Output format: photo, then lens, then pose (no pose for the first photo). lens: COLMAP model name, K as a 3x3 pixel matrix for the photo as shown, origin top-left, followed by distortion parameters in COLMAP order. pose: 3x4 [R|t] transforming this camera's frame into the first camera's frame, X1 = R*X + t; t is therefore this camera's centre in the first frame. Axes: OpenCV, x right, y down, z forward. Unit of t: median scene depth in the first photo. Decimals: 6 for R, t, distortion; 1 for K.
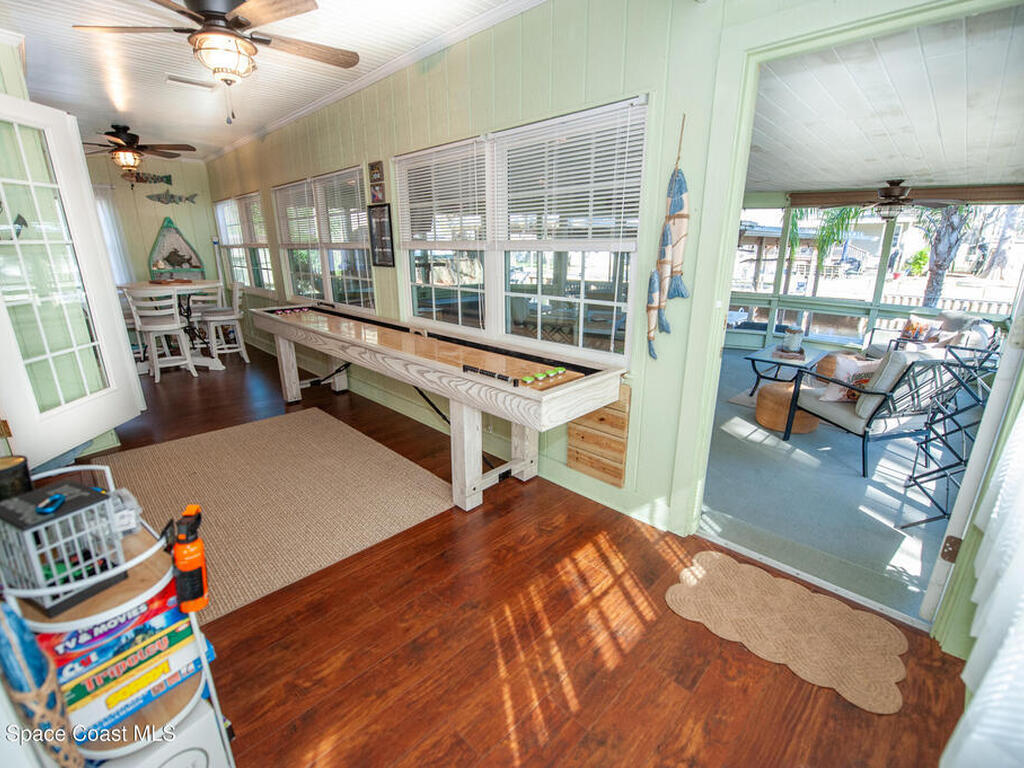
lens RADIAL K [[459.7, 0, 511.3], [0, 459.7, 381.3], [0, 0, 1]] dist [-0.009877, -0.005597]
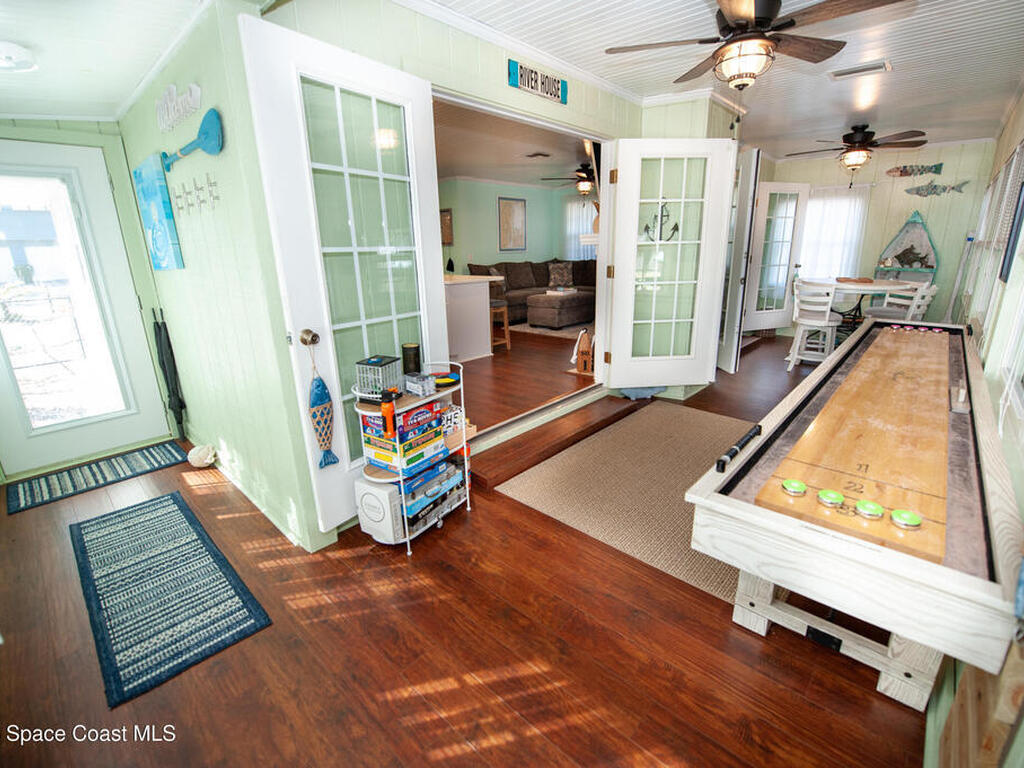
lens RADIAL K [[459.7, 0, 511.3], [0, 459.7, 381.3], [0, 0, 1]] dist [-0.009877, -0.005597]
pose [[0.037844, 0.283010, -0.958370, 0.250471], [-0.269029, 0.926532, 0.262985, -0.084955], [0.962388, 0.247877, 0.111202, 0.263770]]
